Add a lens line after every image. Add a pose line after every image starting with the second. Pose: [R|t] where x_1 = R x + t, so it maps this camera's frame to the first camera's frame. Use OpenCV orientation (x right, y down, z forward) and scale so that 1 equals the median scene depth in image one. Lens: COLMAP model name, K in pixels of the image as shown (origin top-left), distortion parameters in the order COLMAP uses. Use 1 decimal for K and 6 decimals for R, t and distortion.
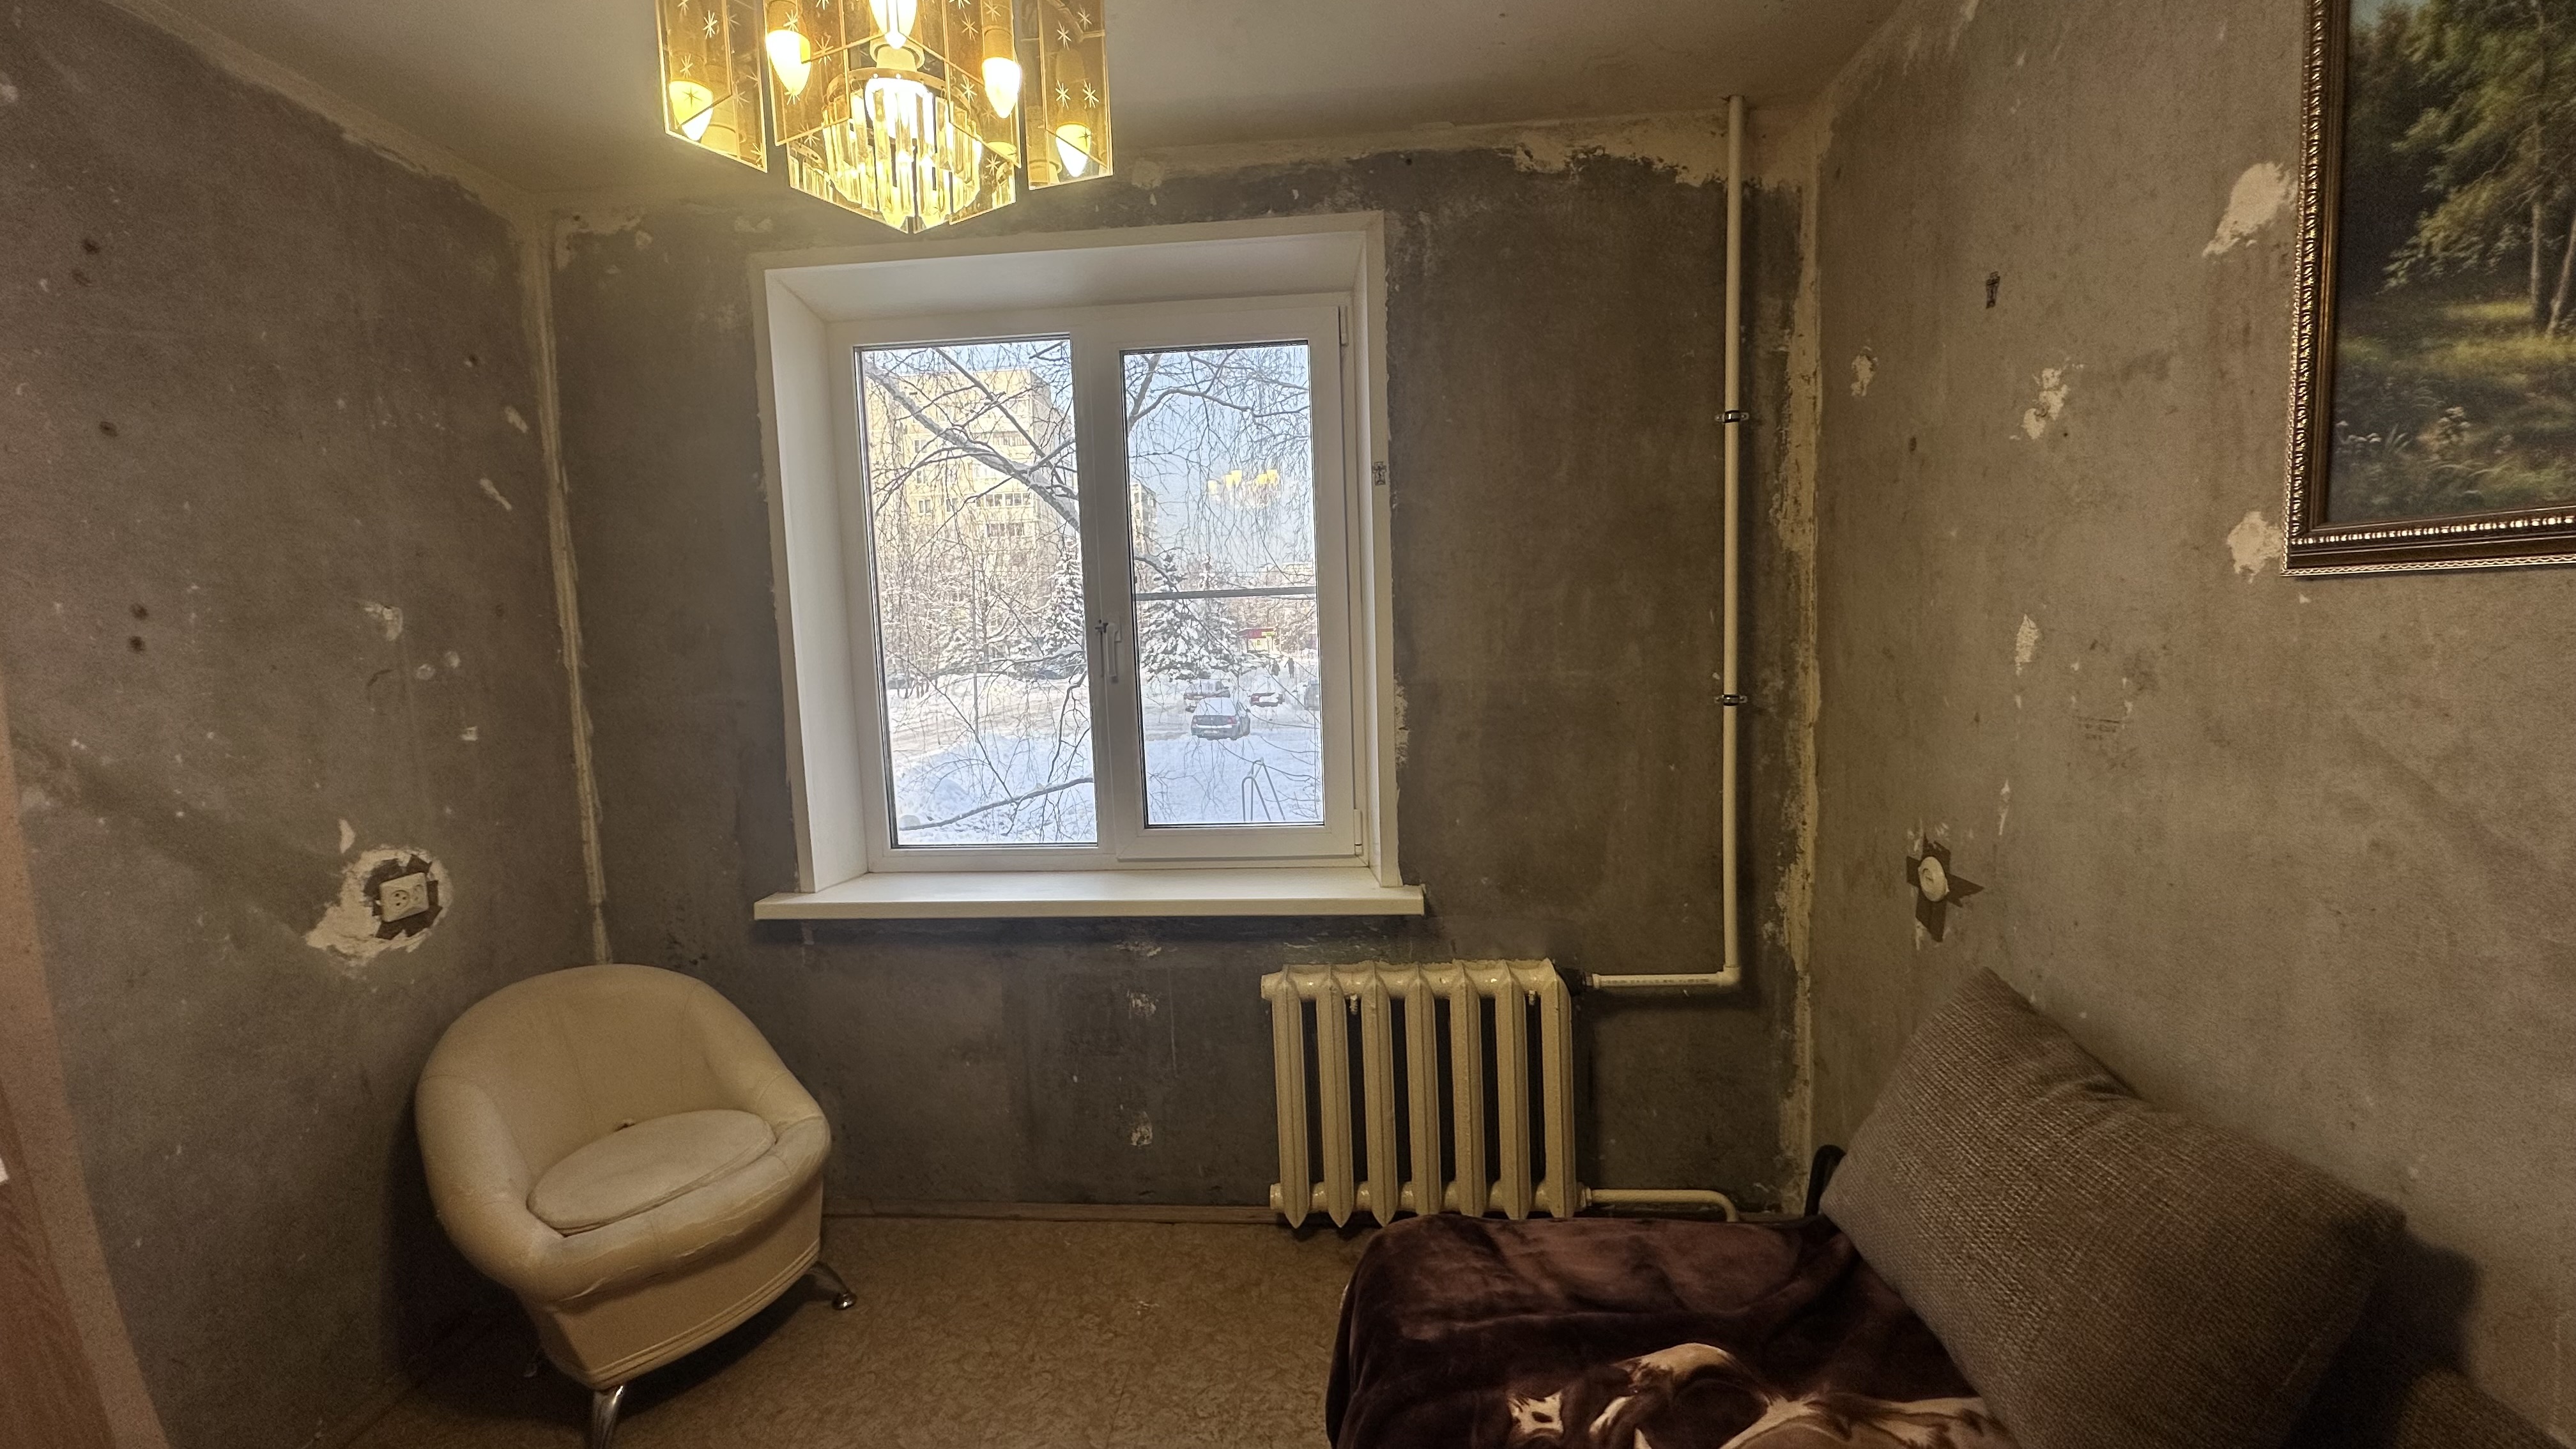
lens RADIAL K [[1024.2, 0, 1284.2], [0, 1024.2, 722.9], [0, 0, 1]] dist [-0.004088, 0.000919]
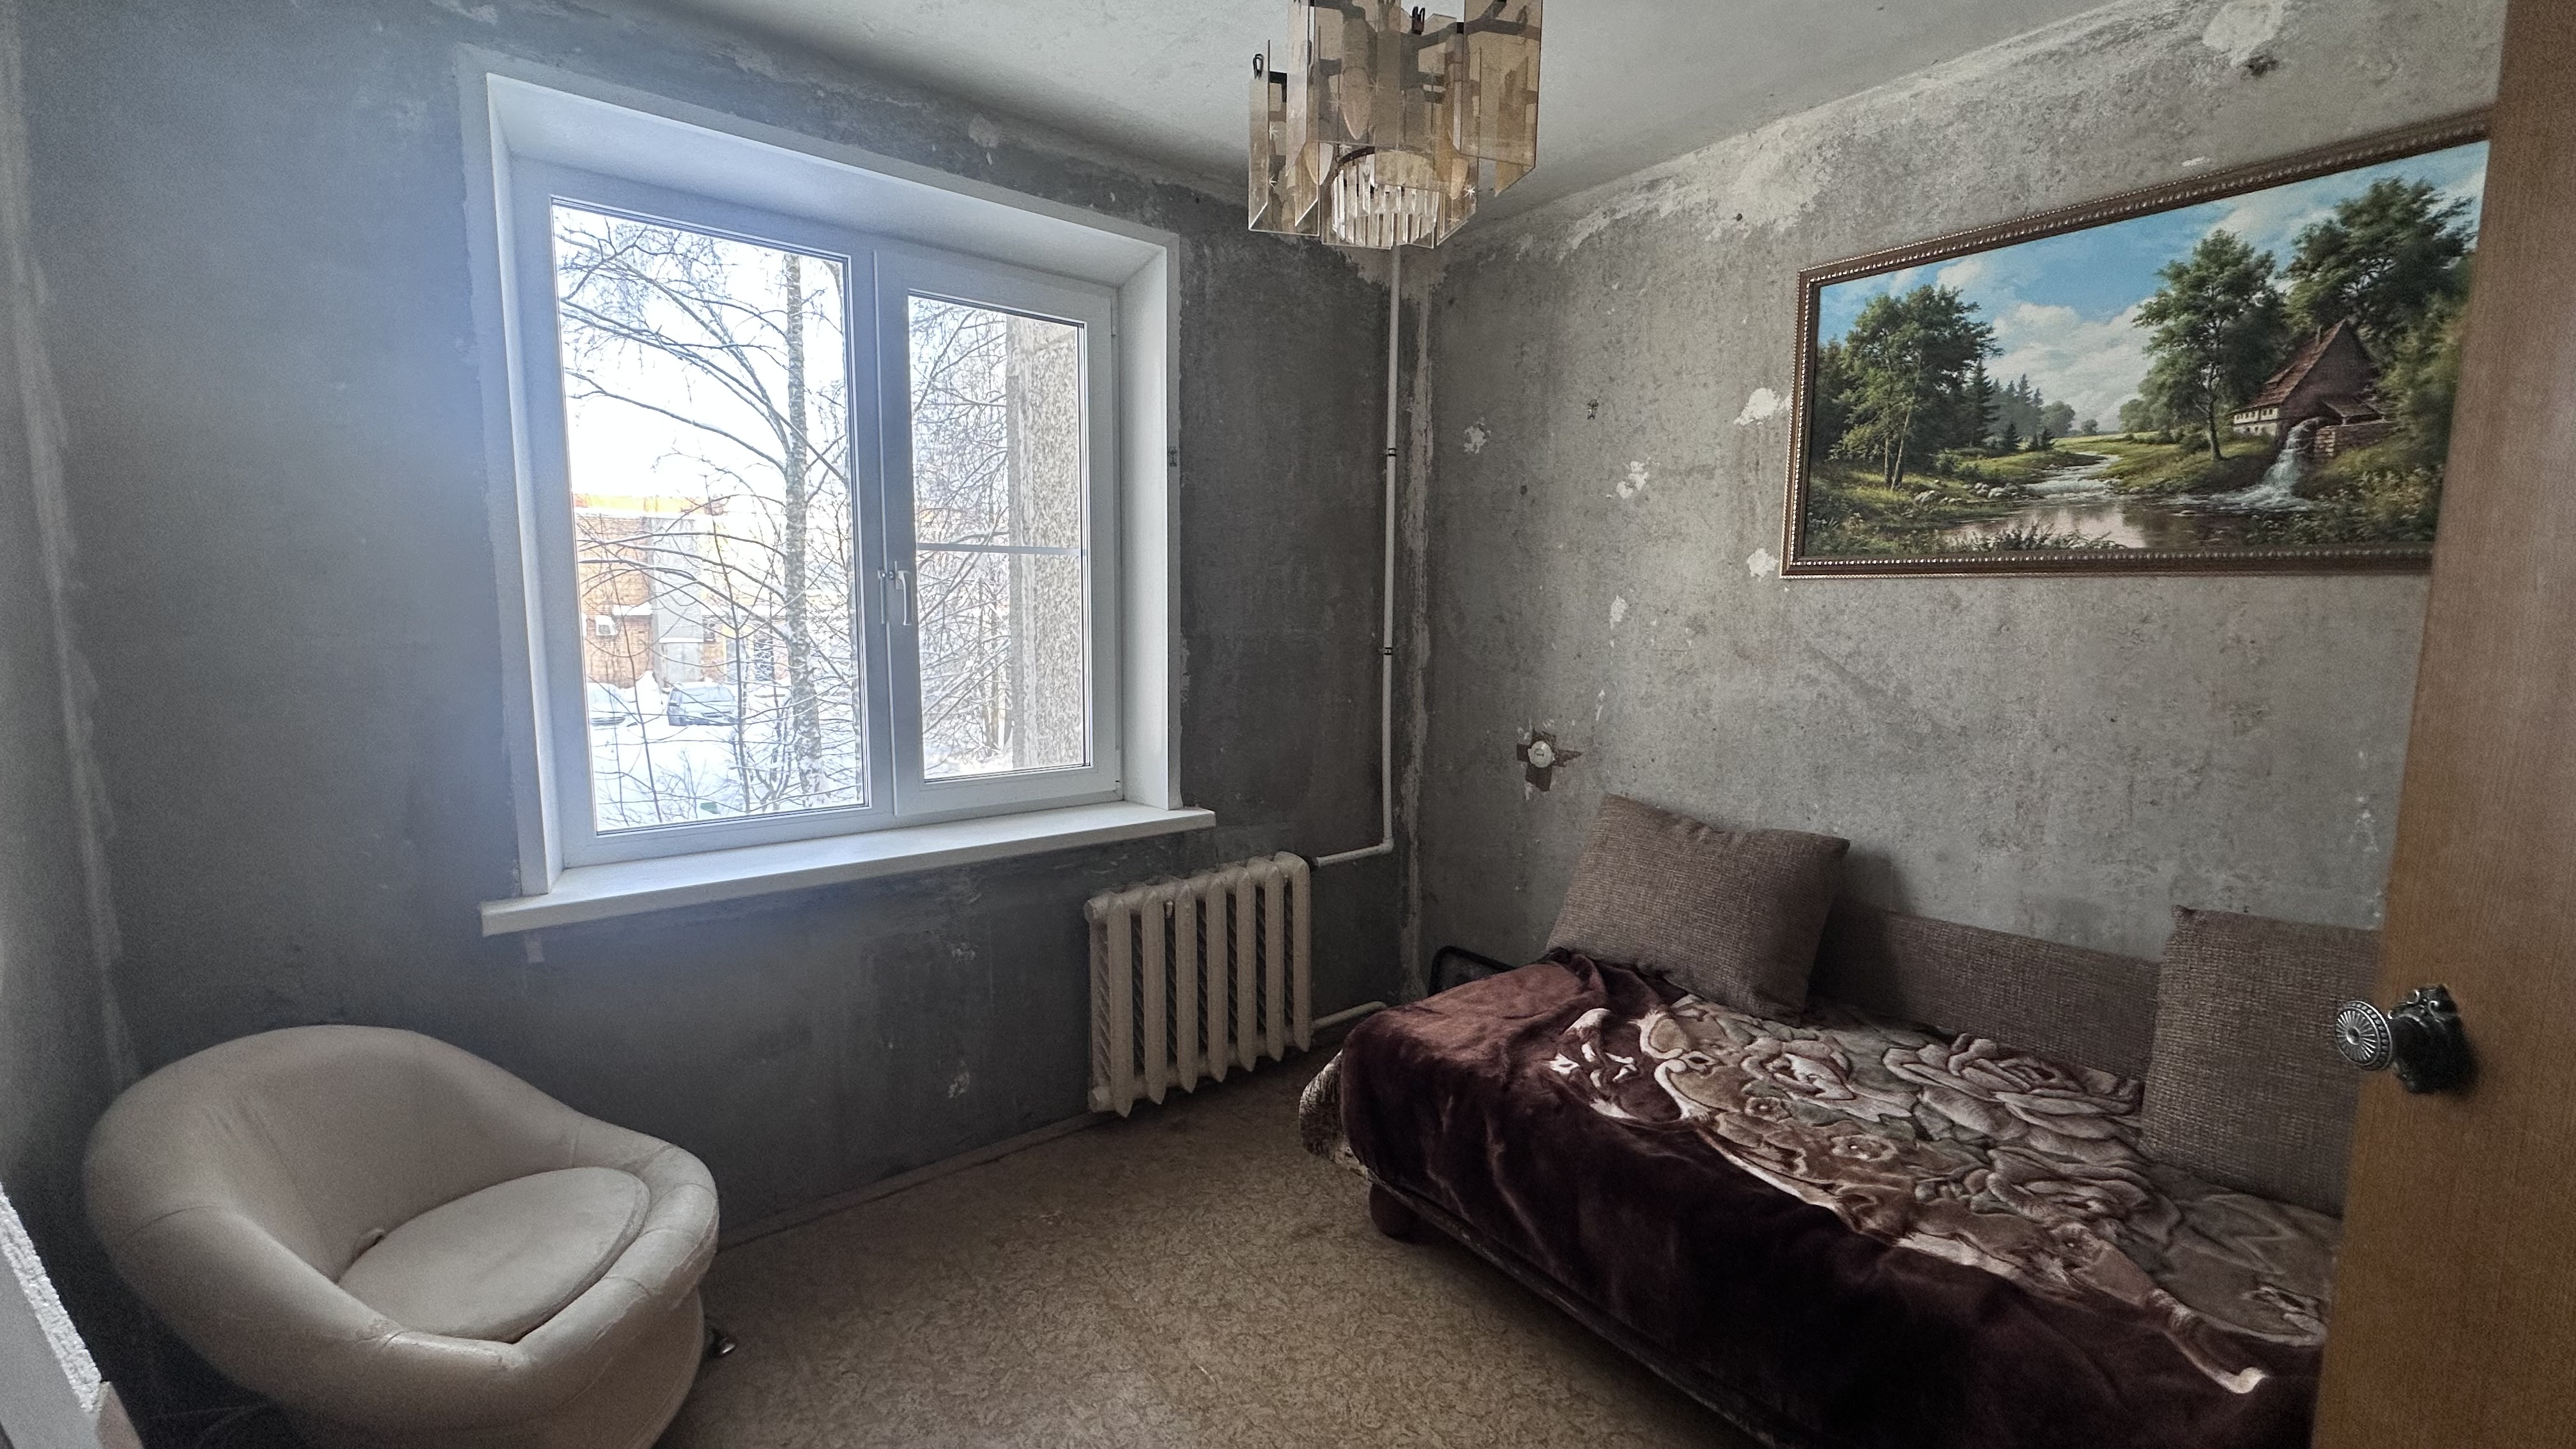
lens RADIAL K [[1024.2, 0, 1293.5], [0, 1024.2, 719.7], [0, 0, 1]] dist [-0.004088, 0.000919]
pose [[0.731042, -0.037105, 0.681323, -0.624887], [0.031817, 0.999288, 0.020284, 0.039665], [-0.681591, 0.006849, 0.731702, 0.046189]]
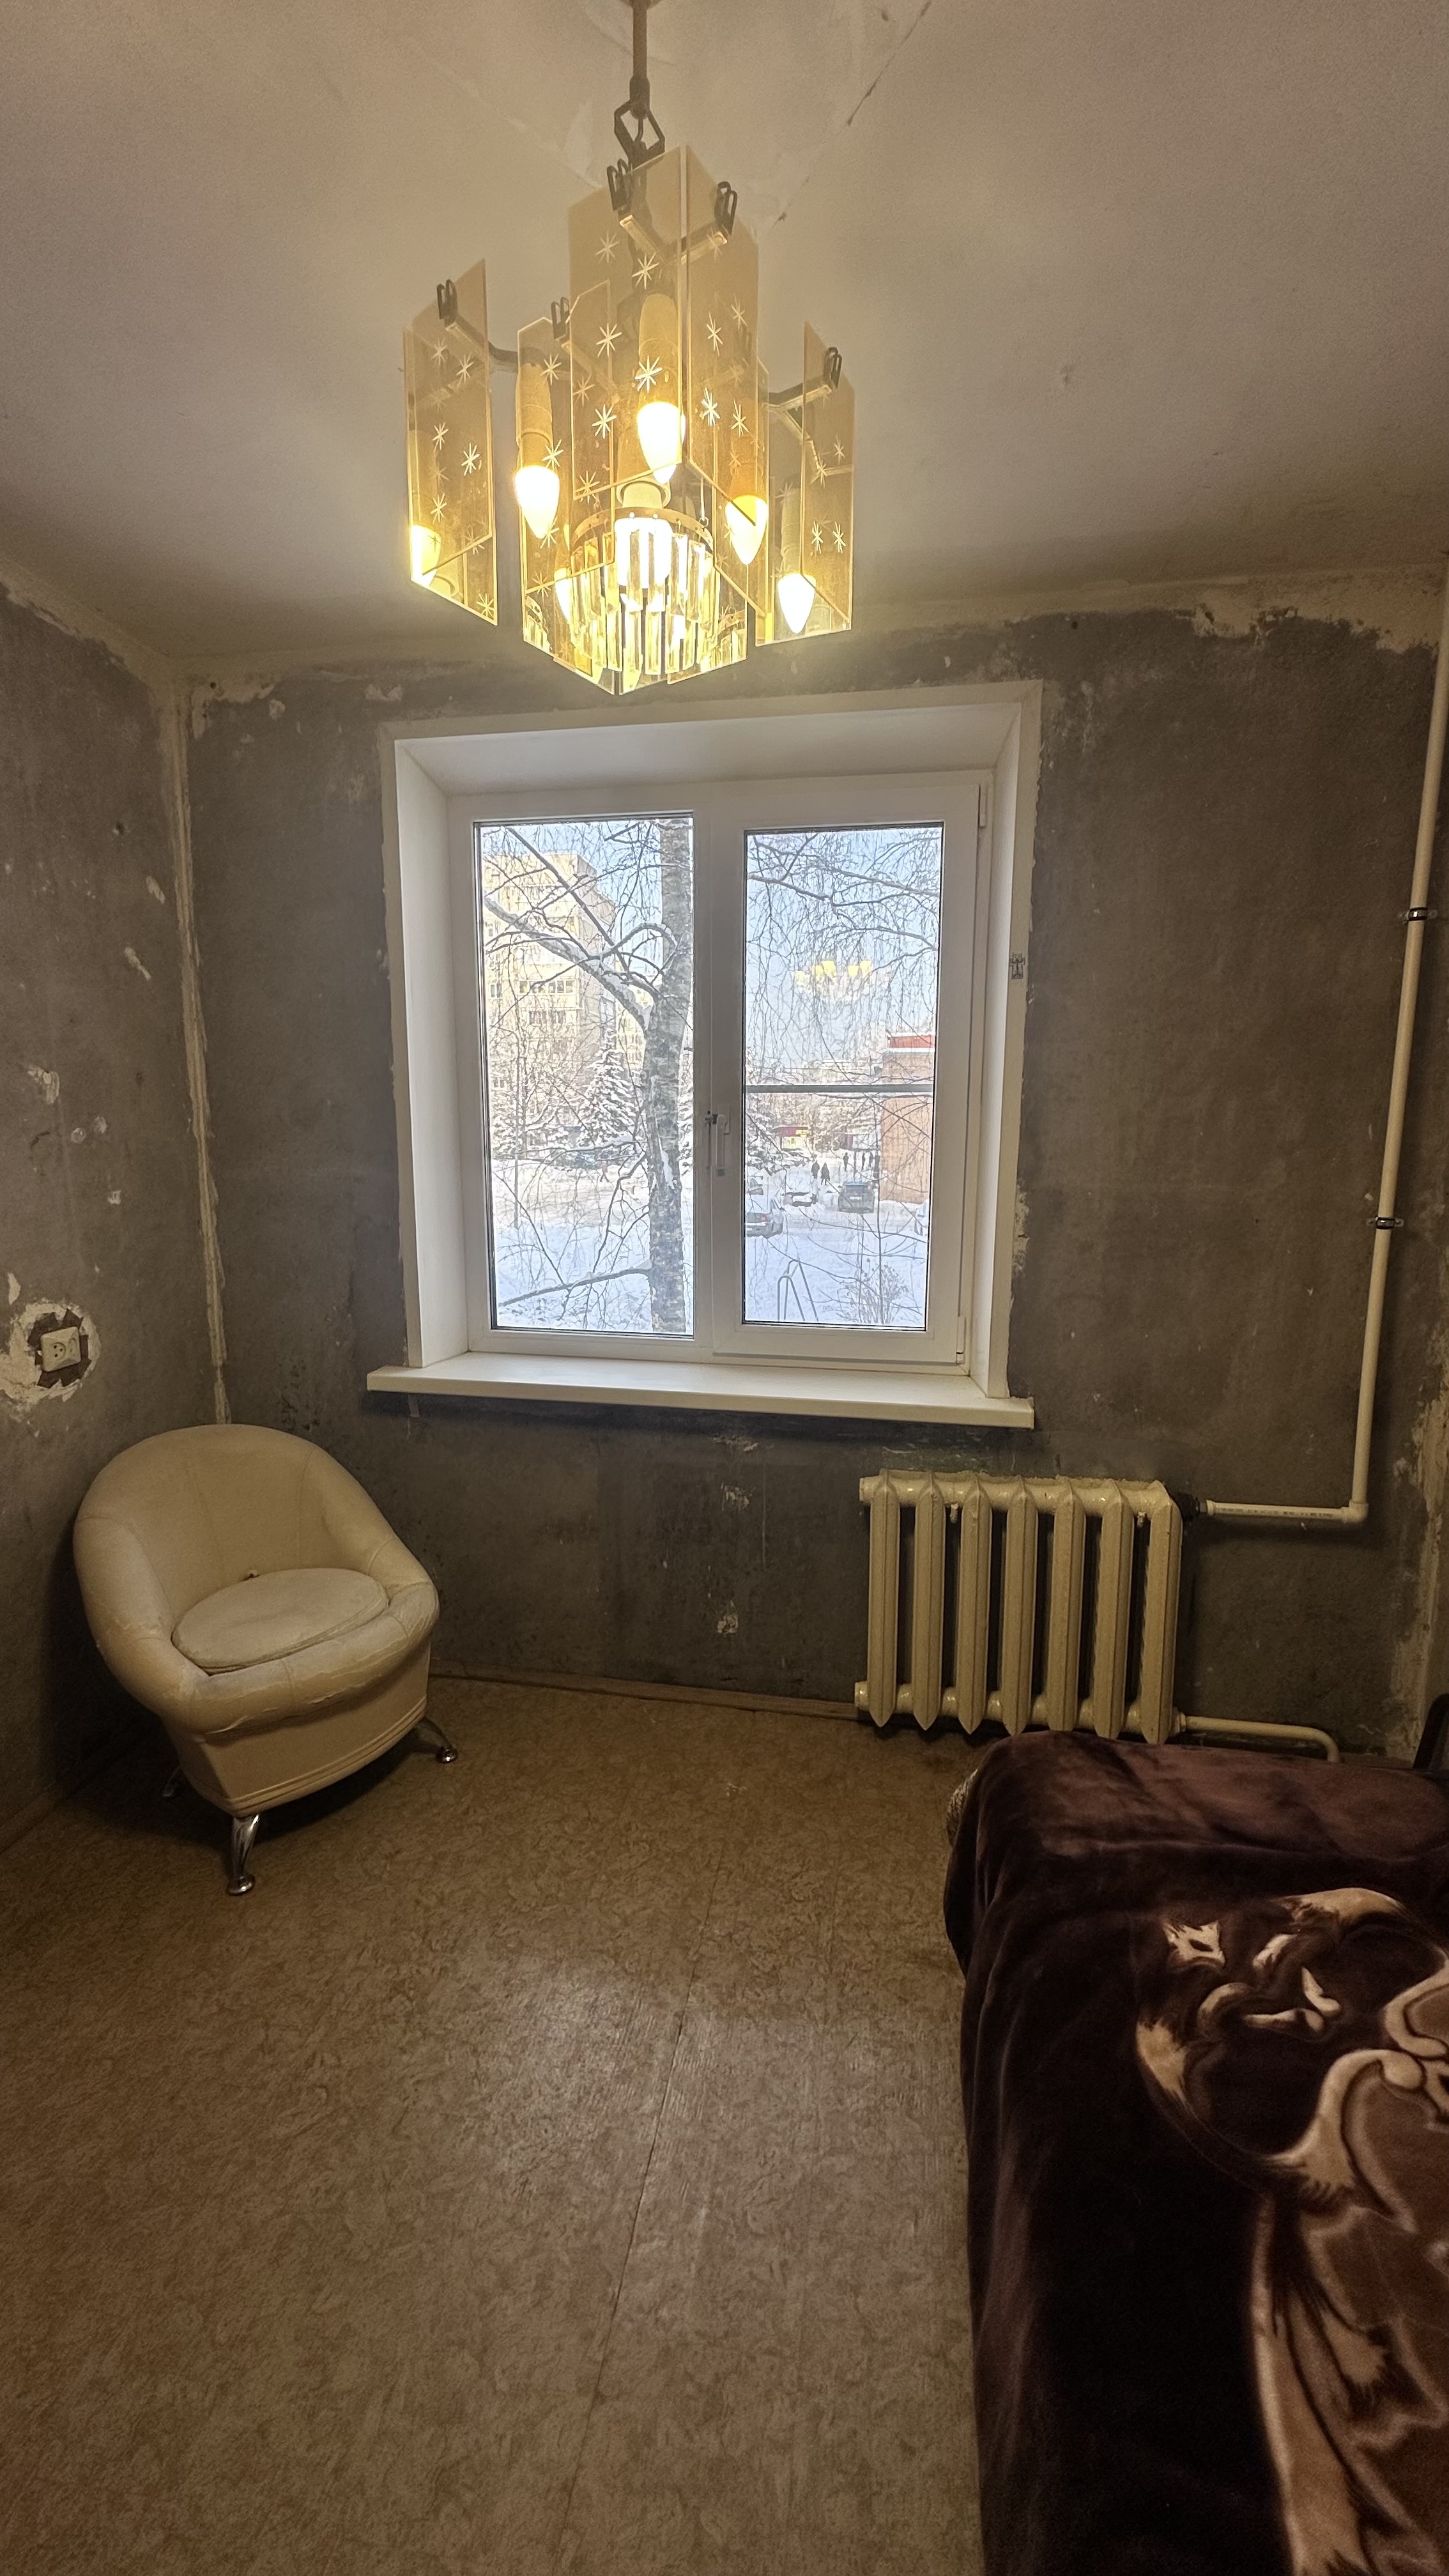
lens RADIAL K [[1024.2, 0, 727.0], [0, 1024.2, 1289.5], [0, 0, 1]] dist [-0.004088, 0.000919]
pose [[0.994828, 0.054211, -0.085892, -0.077464], [-0.048302, 0.996416, 0.069443, 0.001930], [0.089349, -0.064935, 0.993881, 0.012309]]
